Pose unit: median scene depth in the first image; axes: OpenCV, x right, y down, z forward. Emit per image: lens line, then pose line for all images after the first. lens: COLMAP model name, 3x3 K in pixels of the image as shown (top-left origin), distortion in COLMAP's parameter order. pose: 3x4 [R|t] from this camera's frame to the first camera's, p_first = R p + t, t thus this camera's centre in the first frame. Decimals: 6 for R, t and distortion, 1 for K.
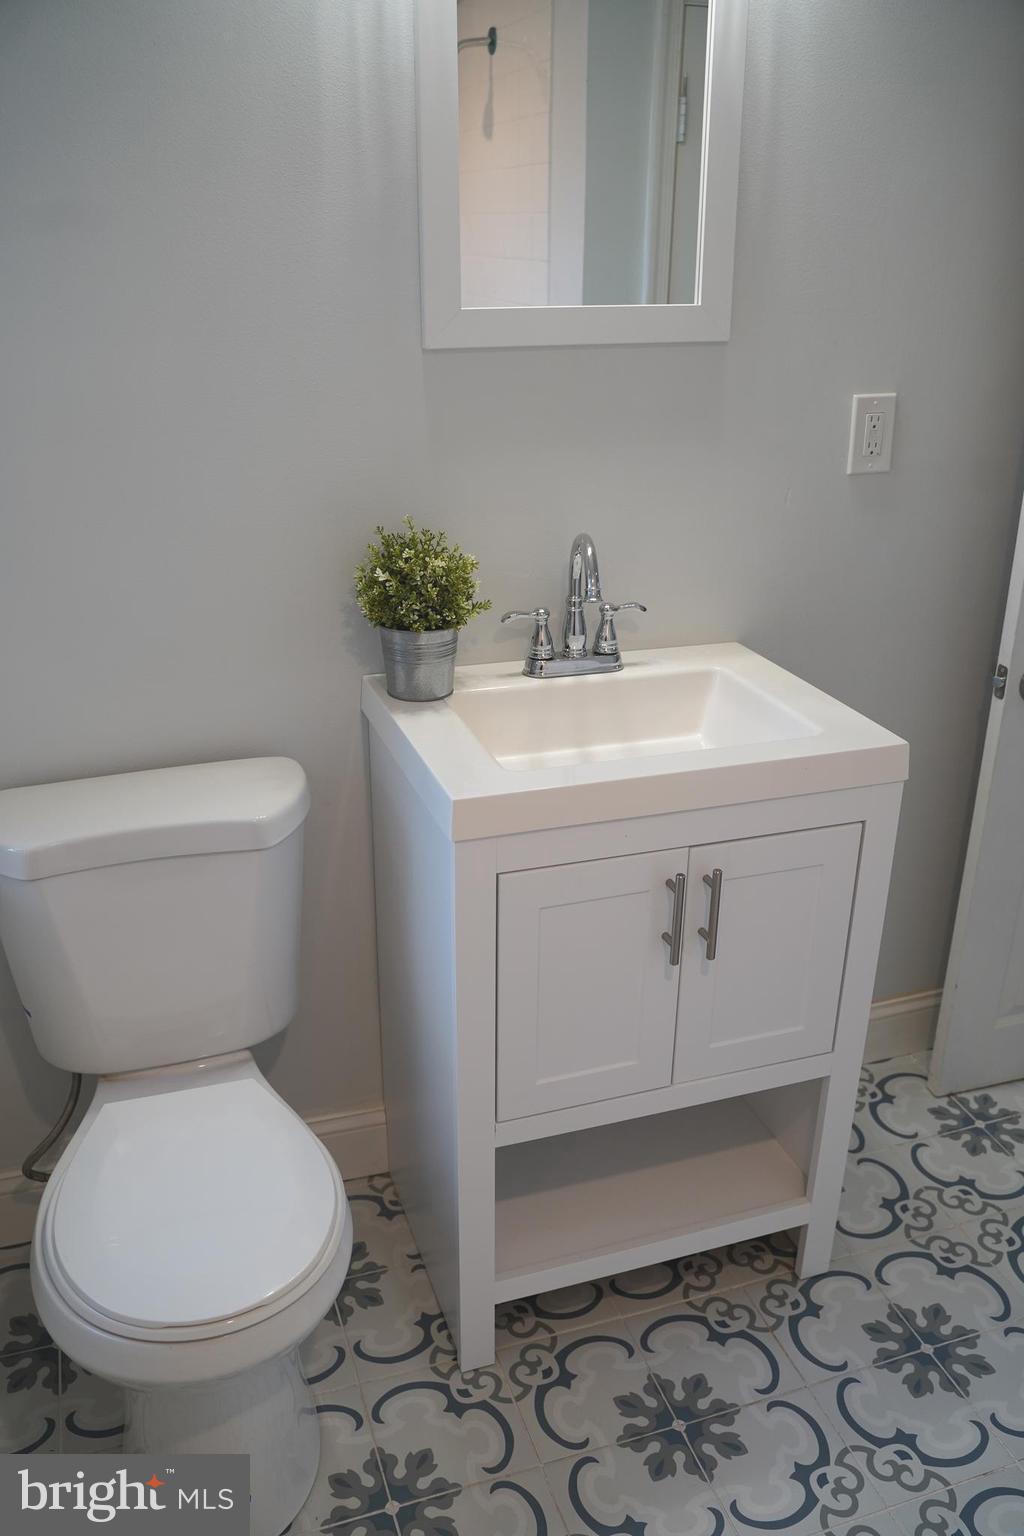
lens RADIAL K [[1245.0, 0, 513.1], [0, 1245.0, 777.2], [0, 0, 1]] dist [-0.111848, 0.088315]
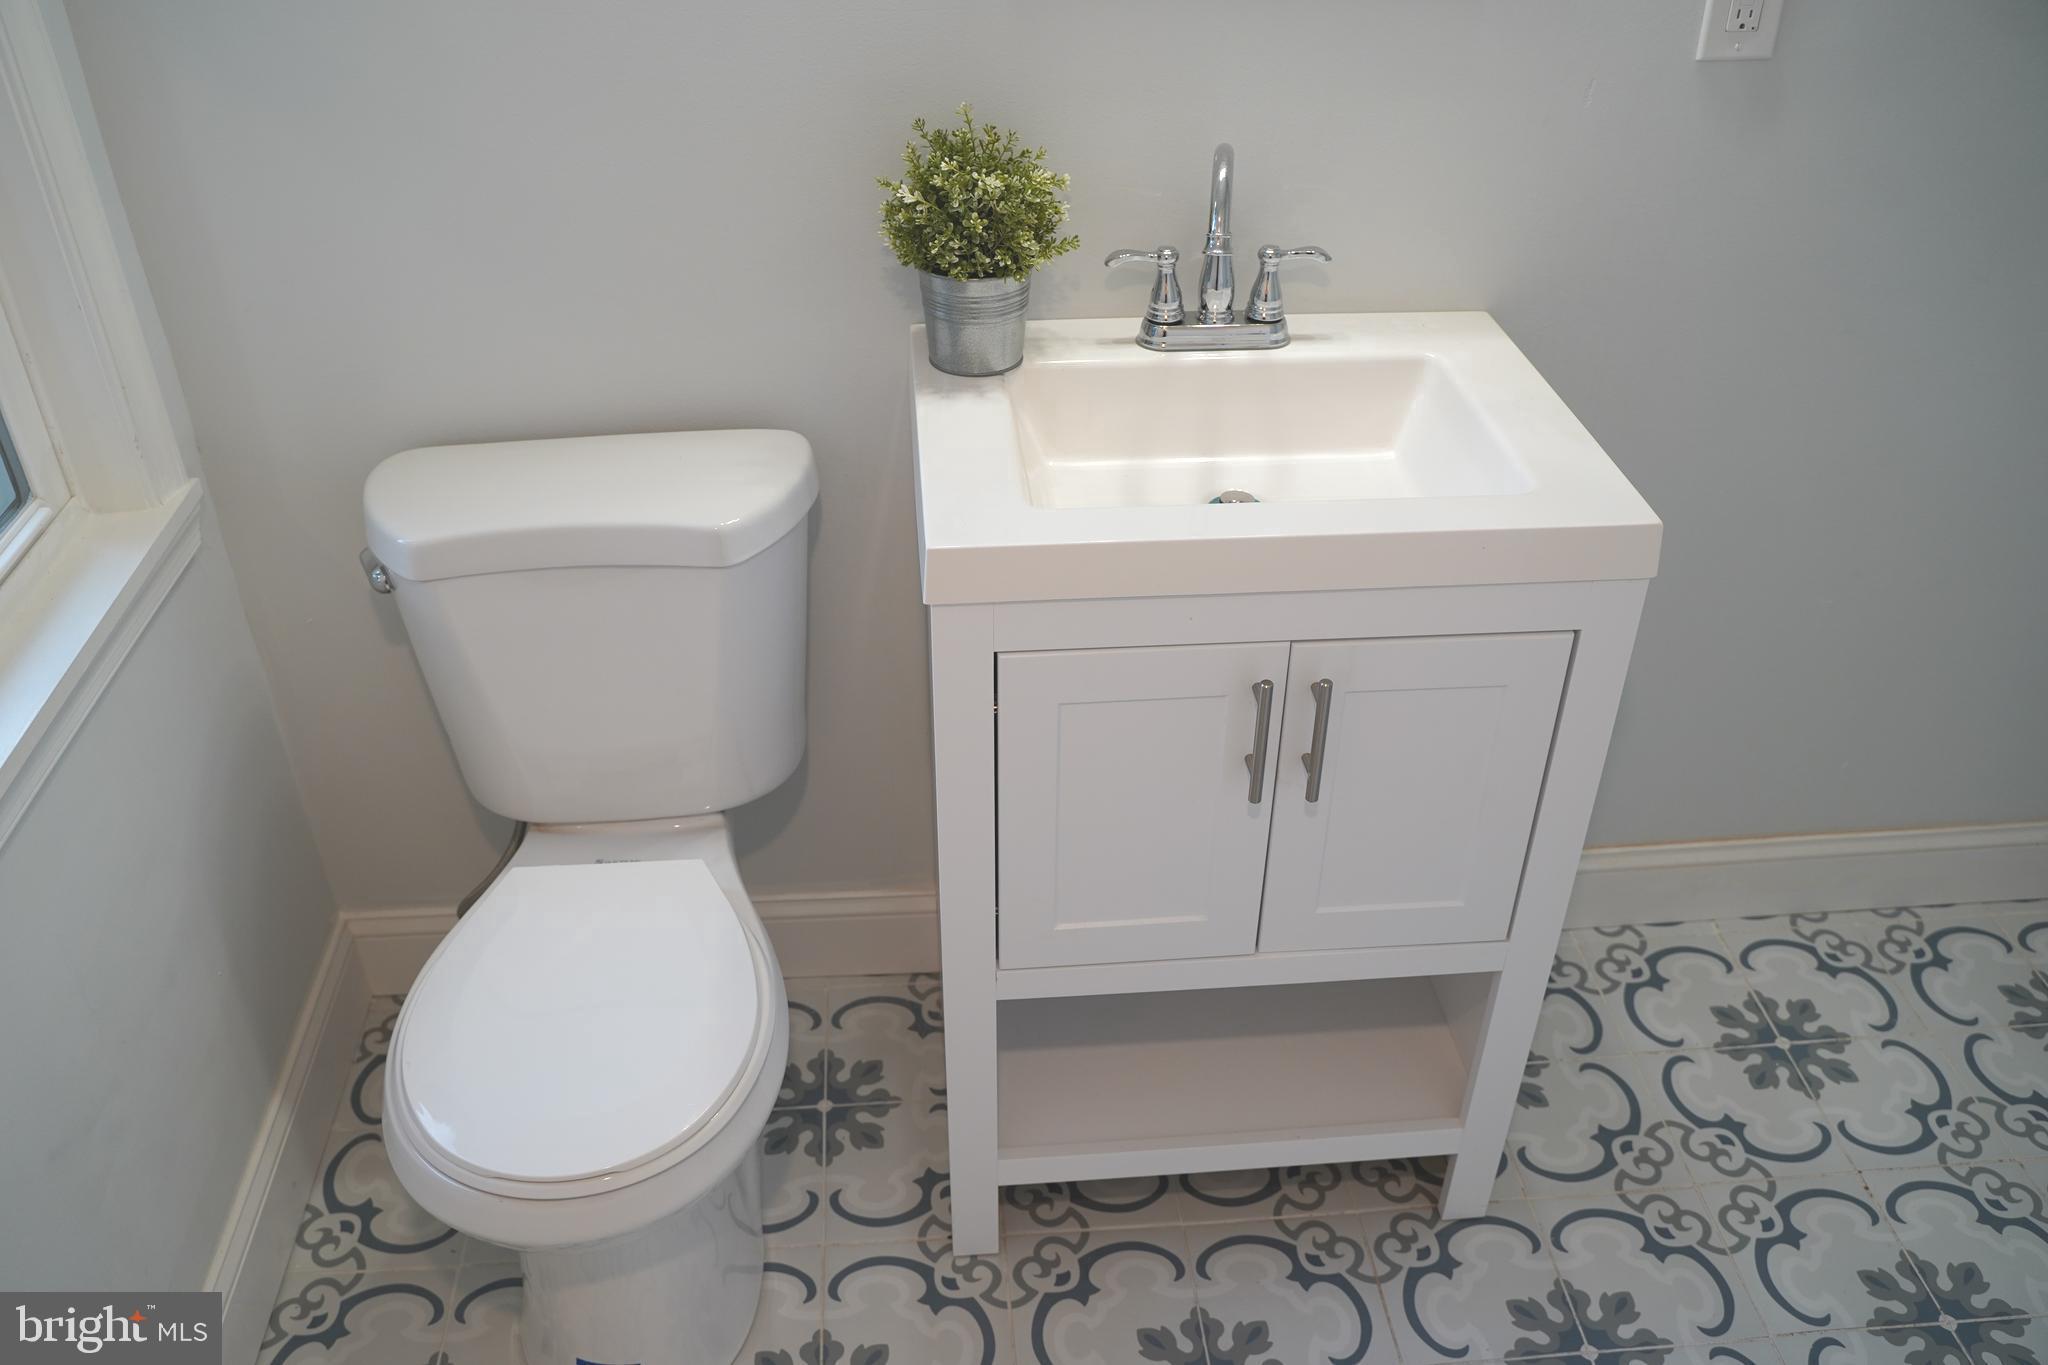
lens RADIAL K [[1660.6, 0, 1010.9], [0, 1660.6, 681.5], [0, 0, 1]] dist [-0.113204, 0.091212]
pose [[0.968642, 0.130449, -0.211459, 0.160455], [-0.086275, 0.974720, 0.206100, -0.082566], [0.232999, -0.181393, 0.955410, 0.076644]]
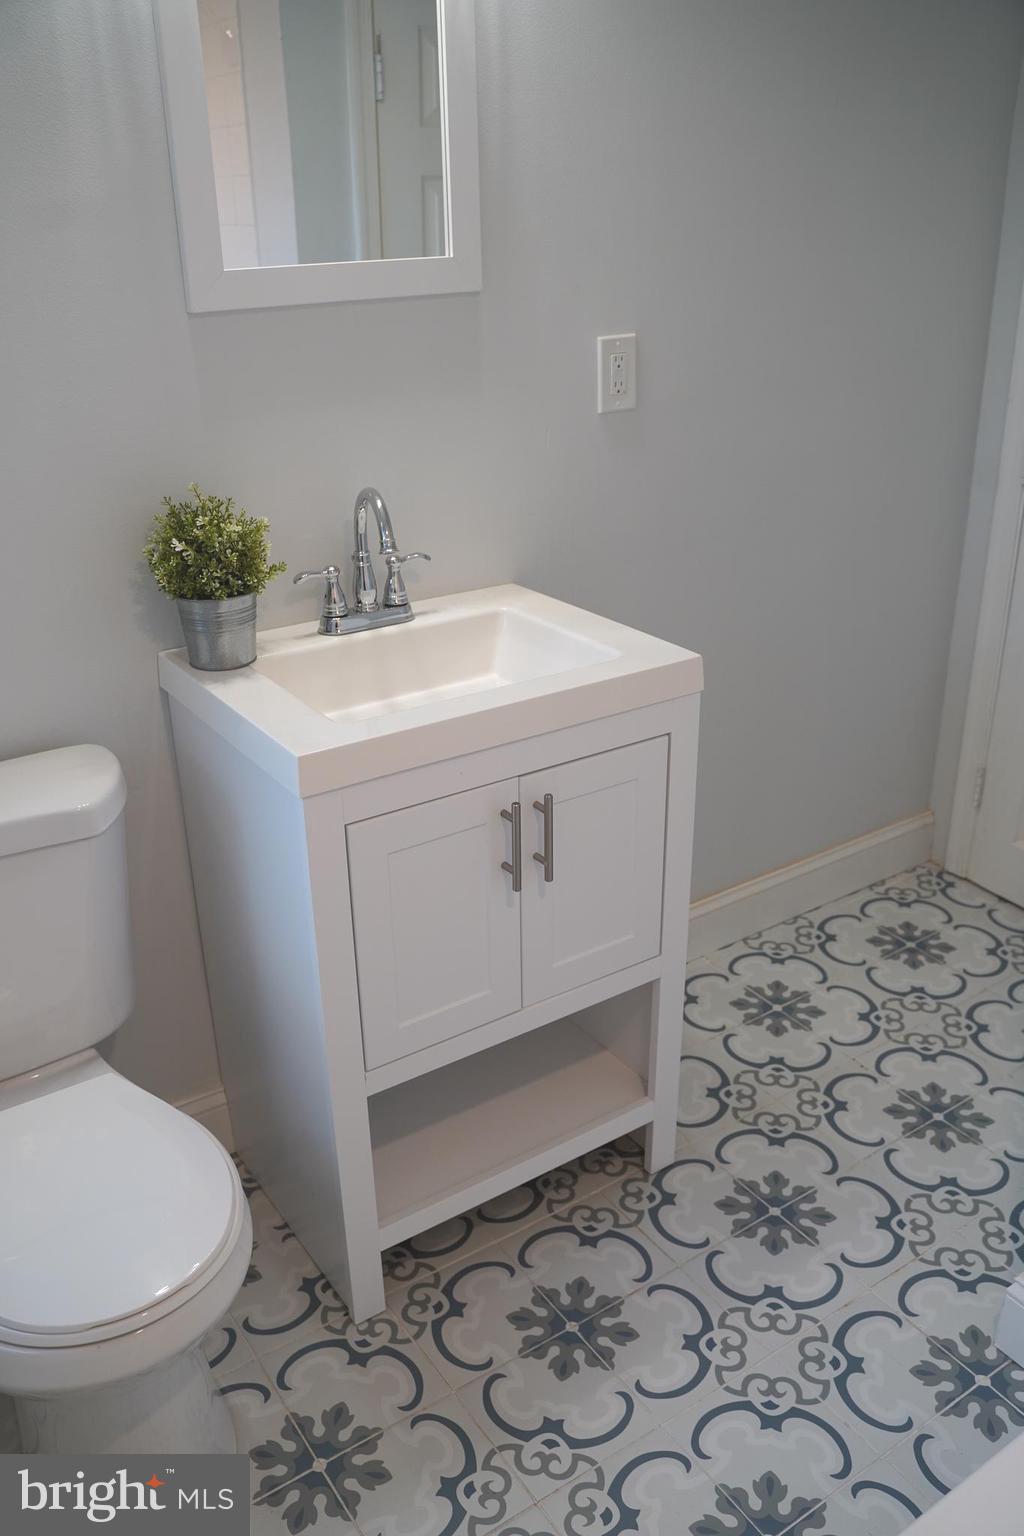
lens RADIAL K [[1246.7, 0, 509.5], [0, 1246.7, 781.7], [0, 0, 1]] dist [-0.114851, 0.095888]
pose [[0.964945, -0.129988, 0.228002, -0.089121], [0.124072, 0.991460, 0.040155, 0.014844], [-0.231275, -0.010459, 0.972832, -0.013746]]
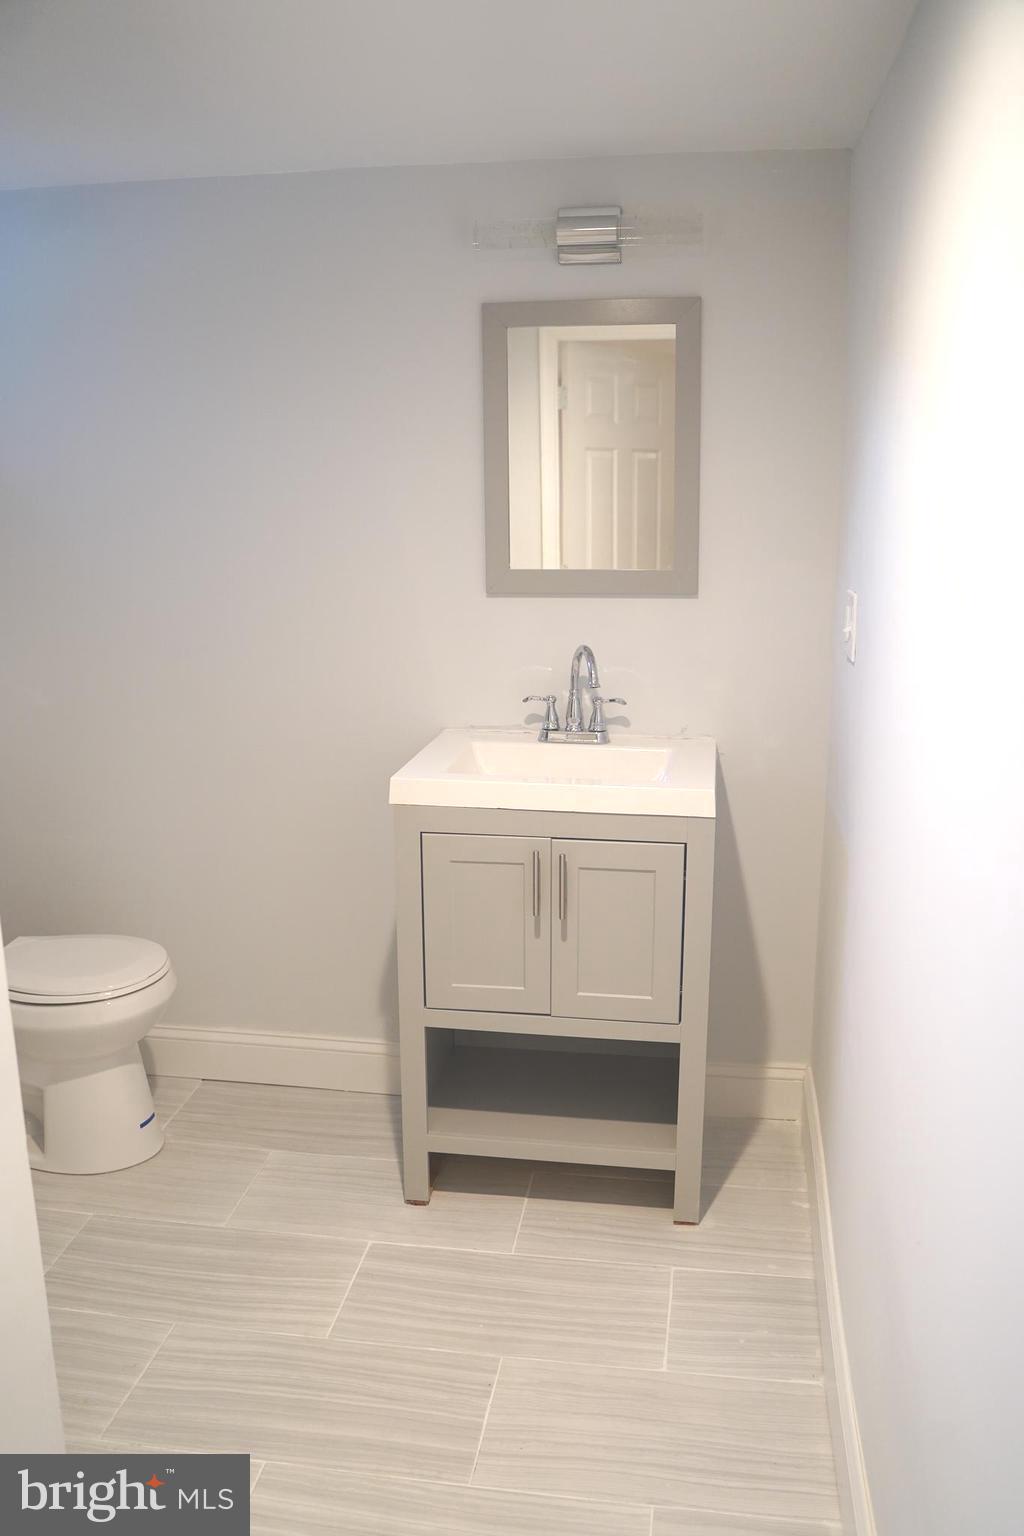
lens RADIAL K [[1281.4, 0, 512.3], [0, 1281.4, 809.2], [0, 0, 1]] dist [-0.116100, 0.104500]
pose [[0.883866, 0.105221, -0.455752, 0.692045], [-0.168428, 0.980603, -0.100247, 0.157457], [0.436364, 0.165366, 0.884444, -0.352951]]
